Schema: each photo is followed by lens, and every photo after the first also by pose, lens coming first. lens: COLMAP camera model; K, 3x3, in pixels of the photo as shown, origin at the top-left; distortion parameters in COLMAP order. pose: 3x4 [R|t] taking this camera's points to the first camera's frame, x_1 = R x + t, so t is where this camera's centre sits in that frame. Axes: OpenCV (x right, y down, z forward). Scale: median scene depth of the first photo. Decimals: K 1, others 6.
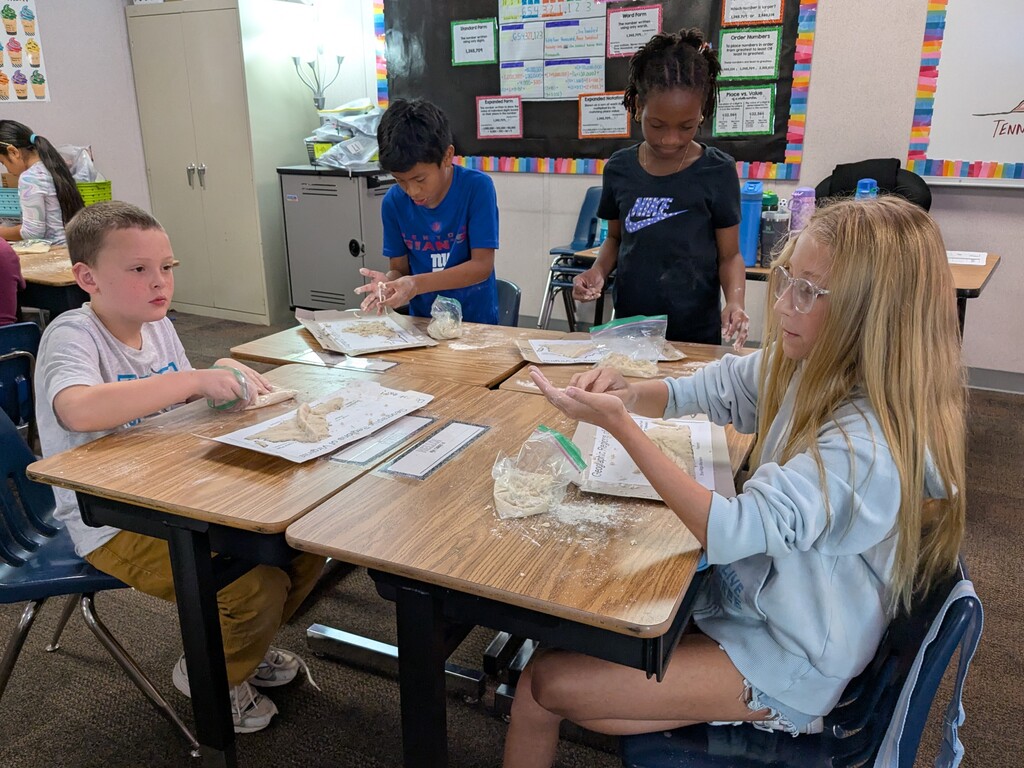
lens RADIAL K [[841.0, 0, 491.9], [0, 841.0, 411.7], [0, 0, 1]] dist [0.051454, -0.086137]
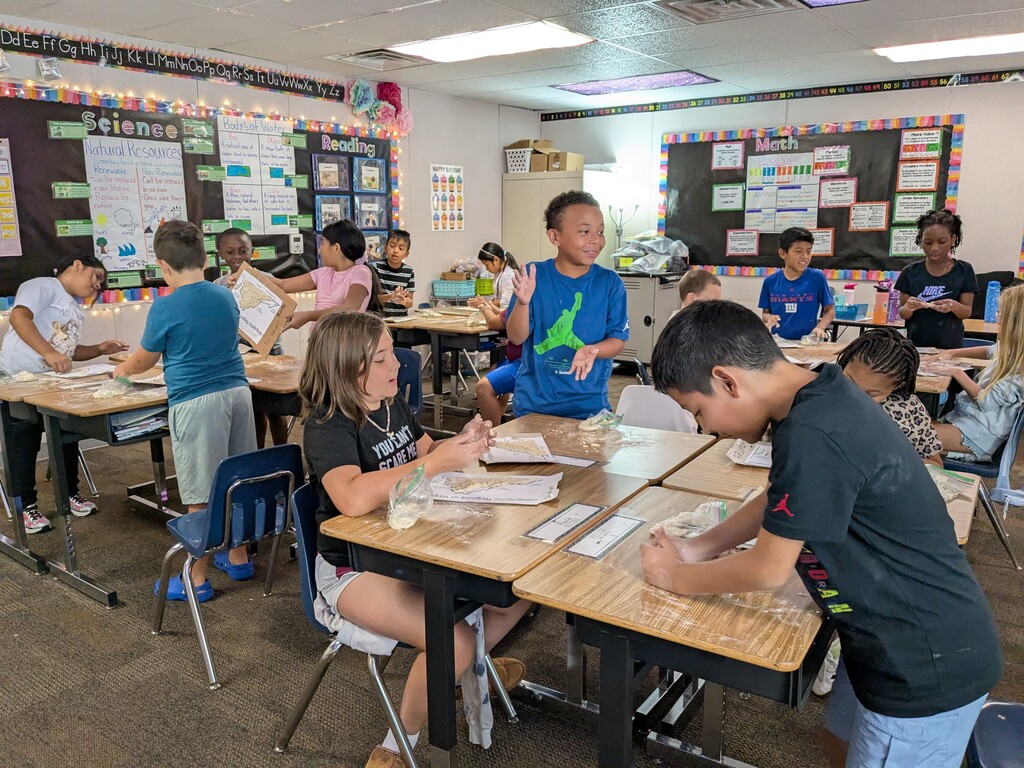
lens RADIAL K [[802.8, 0, 512.8], [0, 802.8, 400.9], [0, 0, 1]] dist [0.059232, -0.086377]
pose [[0.992519, 0.035515, -0.116815, -0.243465], [-0.050198, 0.990853, -0.125260, 0.164309], [0.111298, 0.130186, 0.985223, -0.523252]]
